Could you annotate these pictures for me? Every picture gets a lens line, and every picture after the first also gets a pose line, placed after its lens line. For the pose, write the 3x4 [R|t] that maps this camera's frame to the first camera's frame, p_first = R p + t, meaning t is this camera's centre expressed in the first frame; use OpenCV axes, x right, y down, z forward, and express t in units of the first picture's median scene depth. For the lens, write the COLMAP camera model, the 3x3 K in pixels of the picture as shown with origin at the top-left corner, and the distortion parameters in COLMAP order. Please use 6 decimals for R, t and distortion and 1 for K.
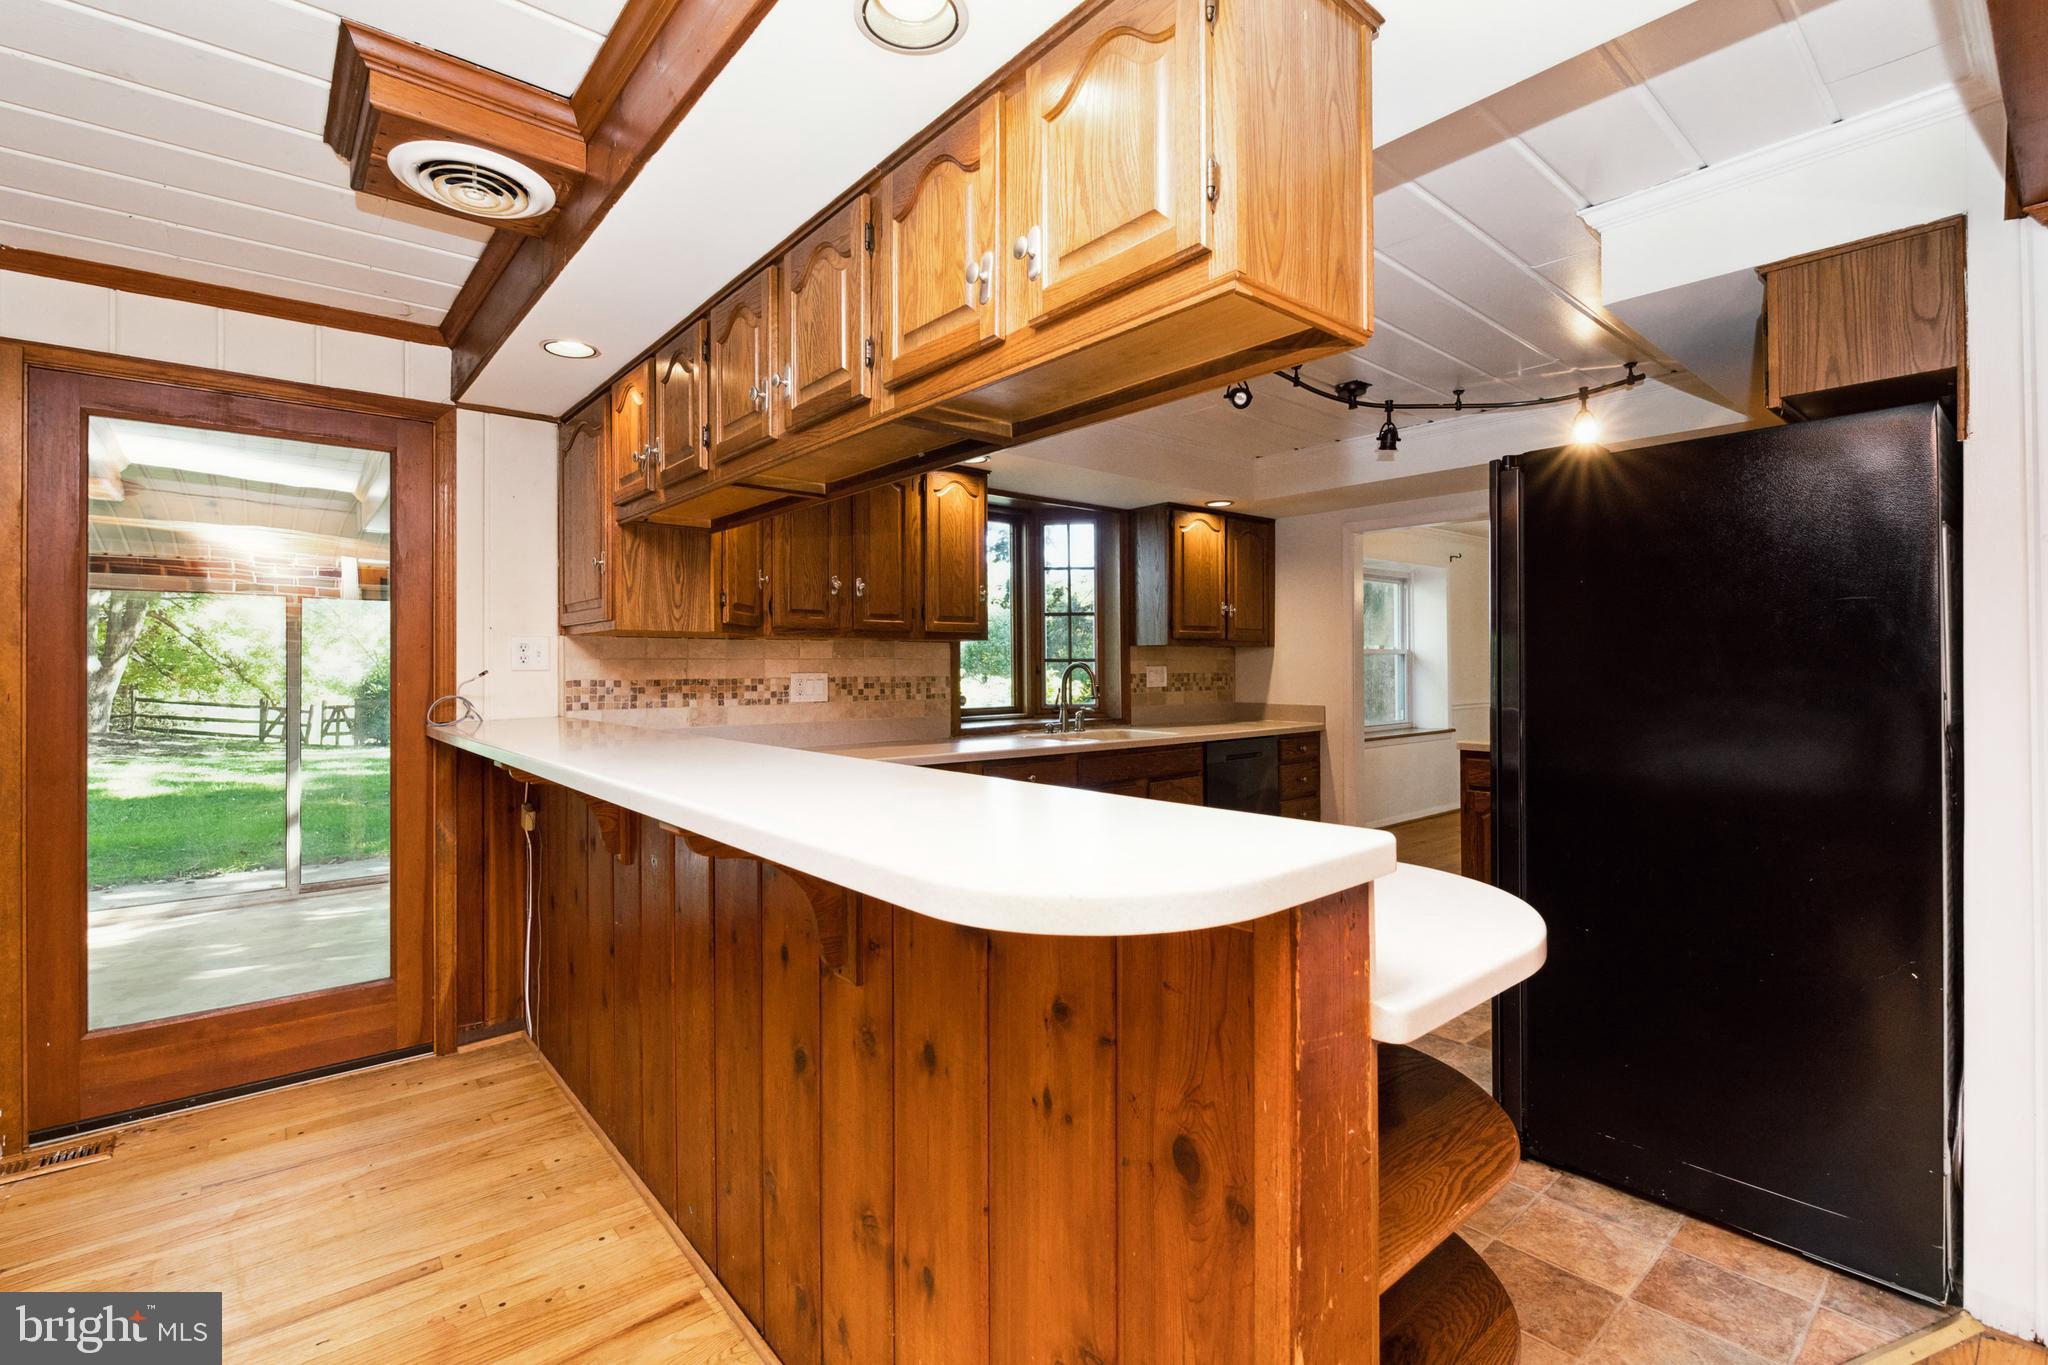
lens RADIAL K [[897.7, 0, 1026.1], [0, 897.7, 665.4], [0, 0, 1]] dist [-0.002928, -0.003630]
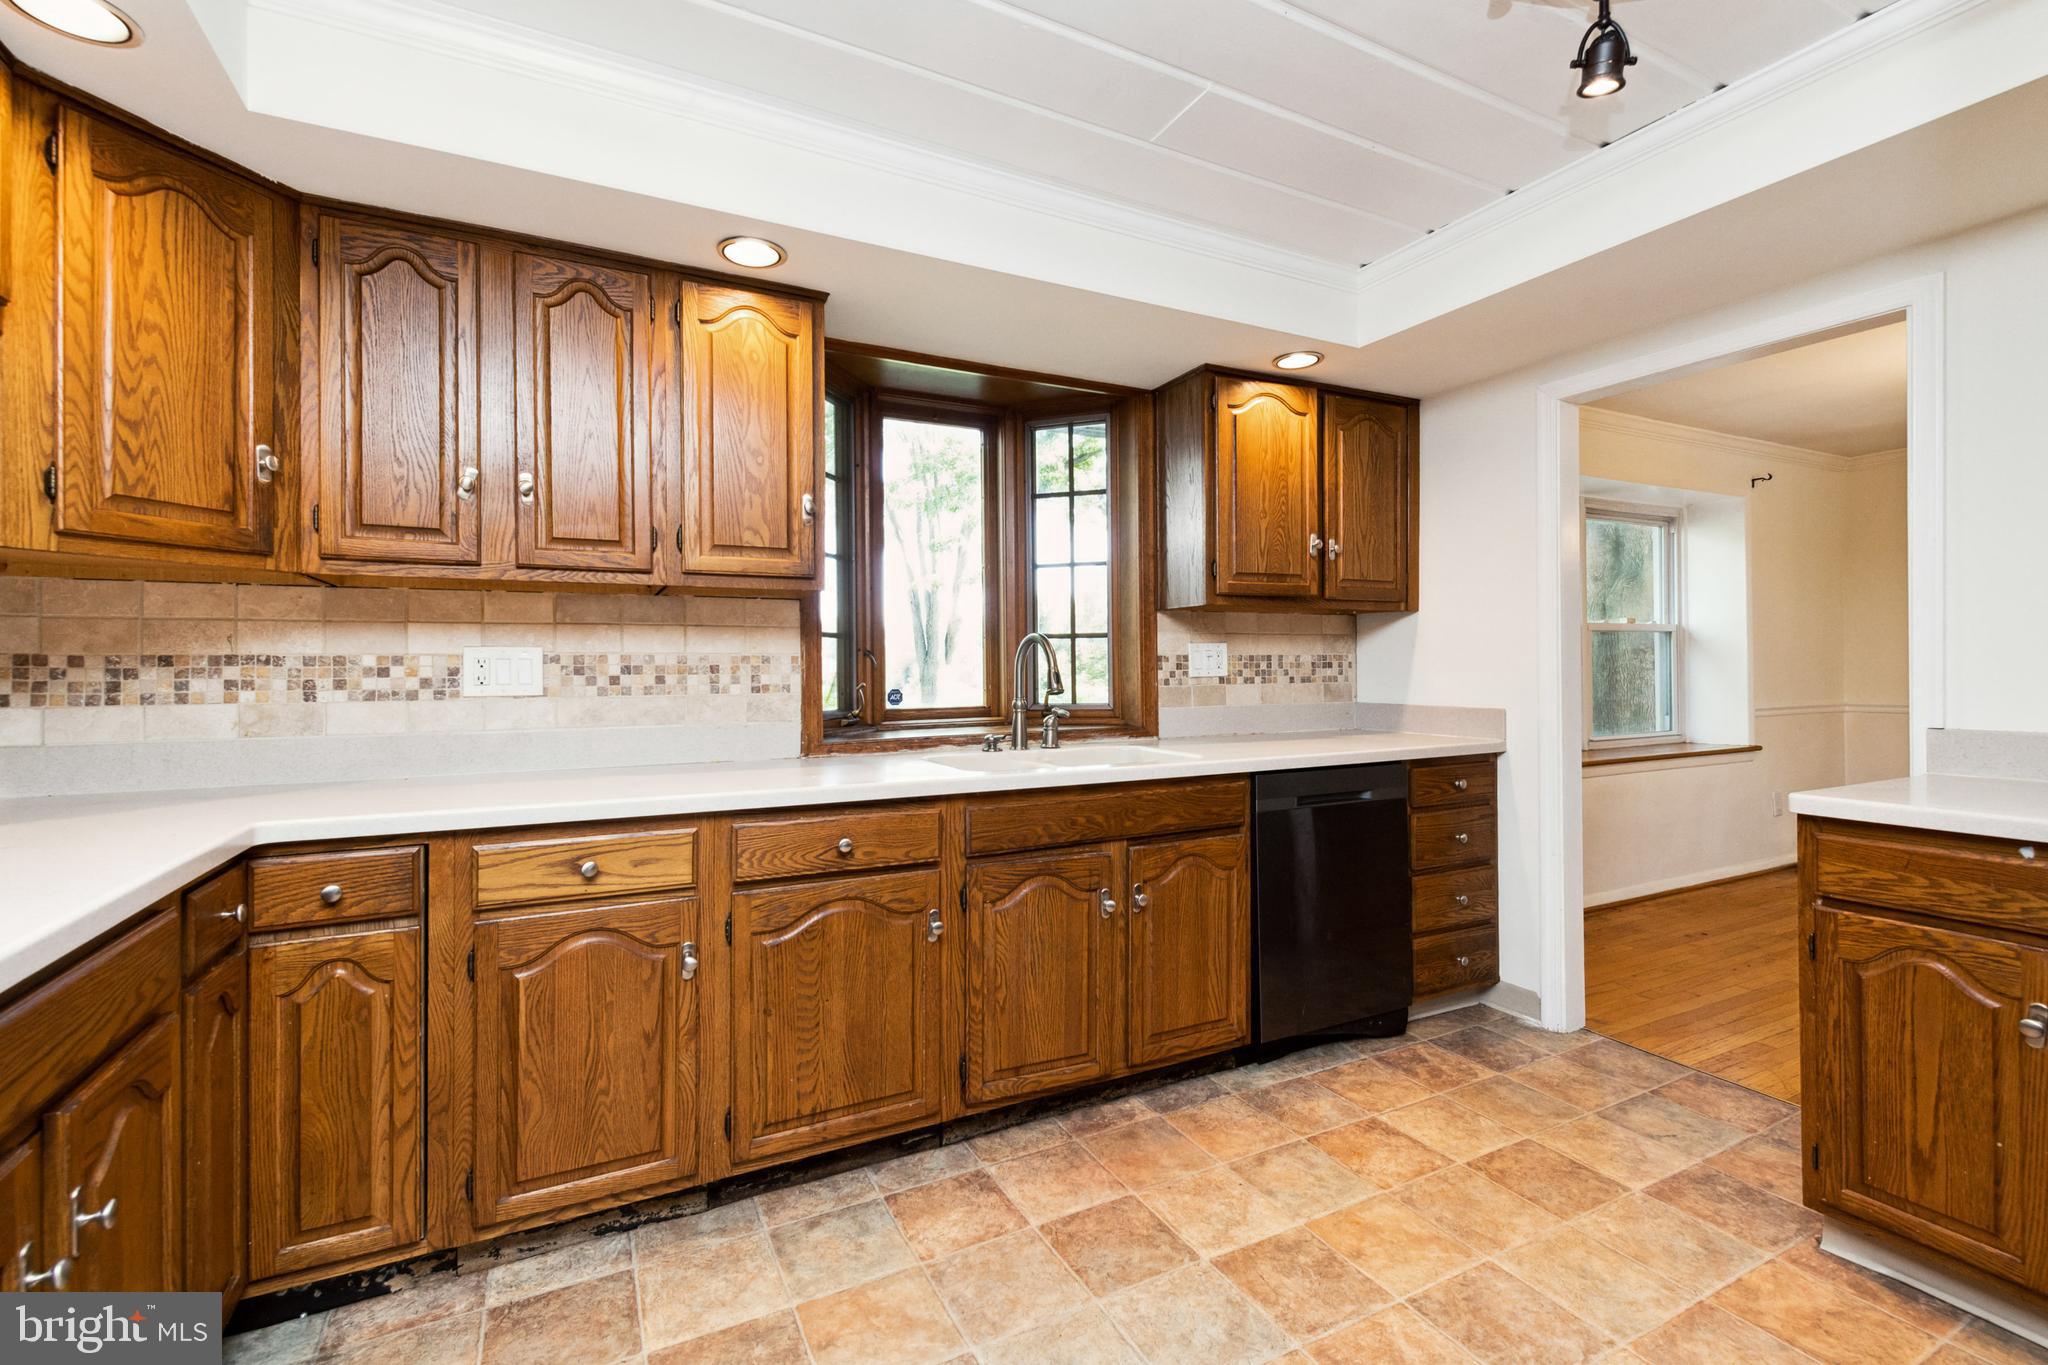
lens RADIAL K [[897.7, 0, 1006.3], [0, 897.7, 665.4], [0, 0, 1]] dist [-0.002928, -0.003630]
pose [[0.969887, -0.002327, -0.243542, 0.205871], [0.003036, 0.999992, 0.002534, 0.018155], [0.243535, -0.003197, 0.969887, 0.461635]]
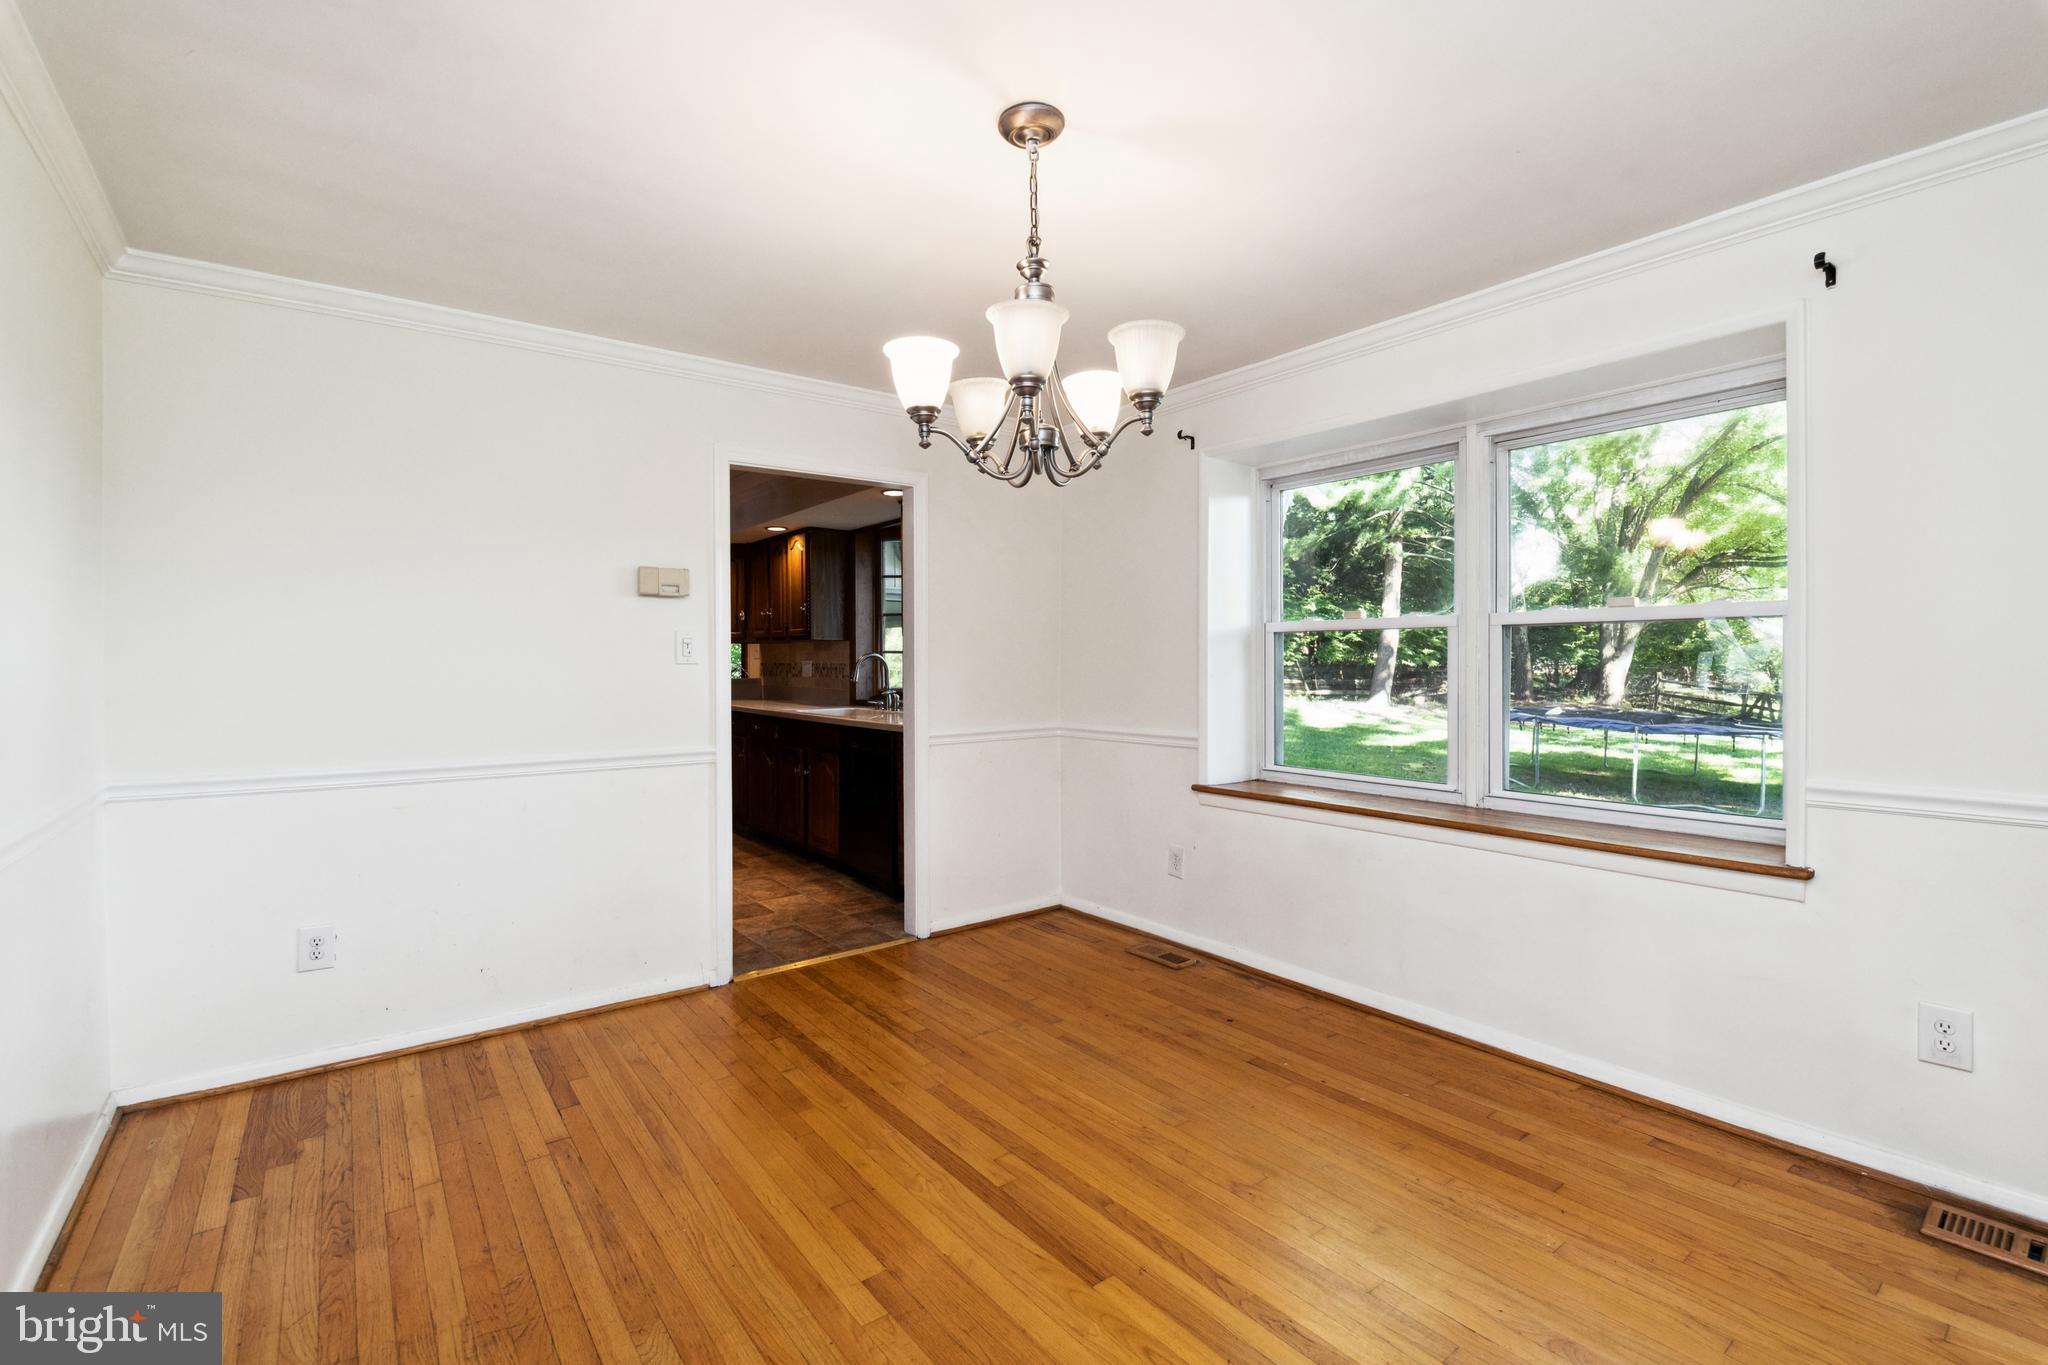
lens RADIAL K [[897.7, 0, 1020.2], [0, 897.7, 671.8], [0, 0, 1]] dist [-0.002928, -0.003630]
pose [[-0.058721, 0.012728, -0.998193, 2.490820], [0.002192, 0.999918, 0.012621, -0.002905], [0.998272, -0.001446, -0.058744, 2.251065]]
